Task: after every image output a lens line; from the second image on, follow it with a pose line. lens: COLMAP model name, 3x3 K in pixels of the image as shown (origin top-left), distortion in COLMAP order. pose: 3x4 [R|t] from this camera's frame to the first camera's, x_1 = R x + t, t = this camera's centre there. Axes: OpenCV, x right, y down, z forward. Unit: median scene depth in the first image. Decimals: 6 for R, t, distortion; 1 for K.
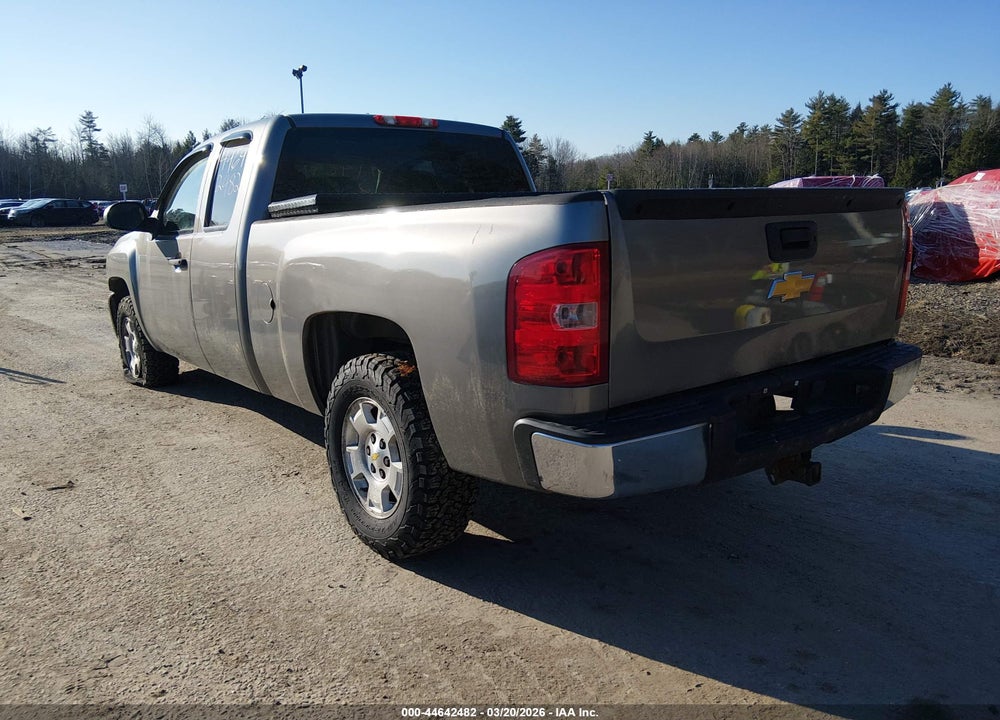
lens RADIAL K [[739.0, 0, 500.0], [0, 739.0, 360.0], [0, 0, 1]] dist [0.103965, -0.166671]
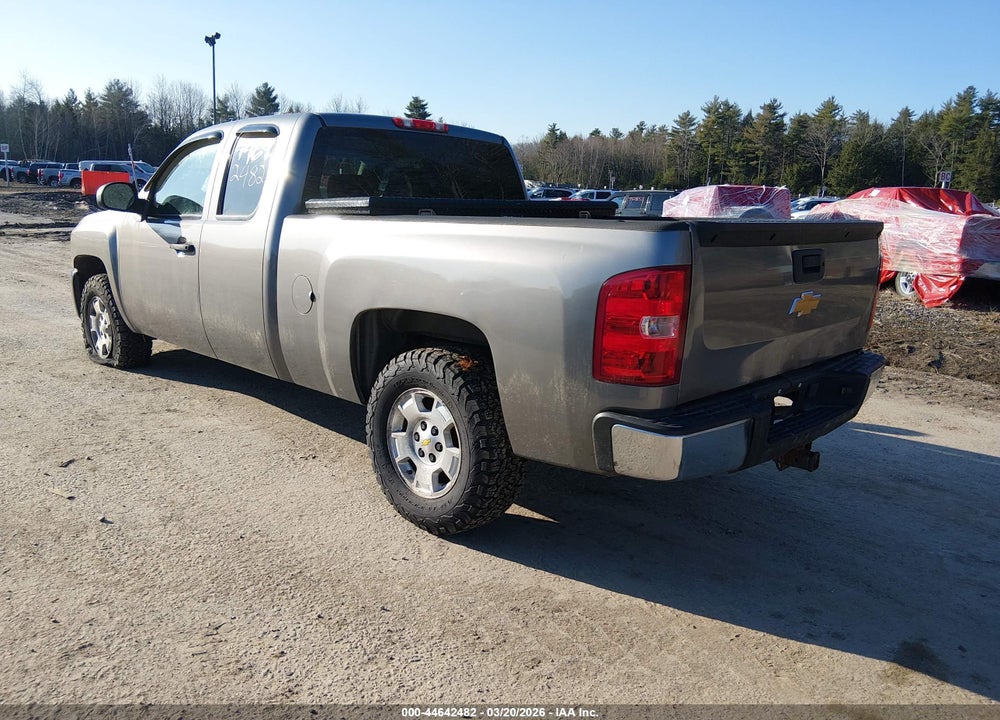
lens RADIAL K [[739.0, 0, 500.0], [0, 739.0, 360.0], [0, 0, 1]] dist [0.103965, -0.166671]
pose [[0.990330, 0.027548, 0.135967, -0.214454], [-0.030160, 0.999397, 0.017189, -0.013552], [-0.135412, -0.021123, 0.990564, -0.097762]]
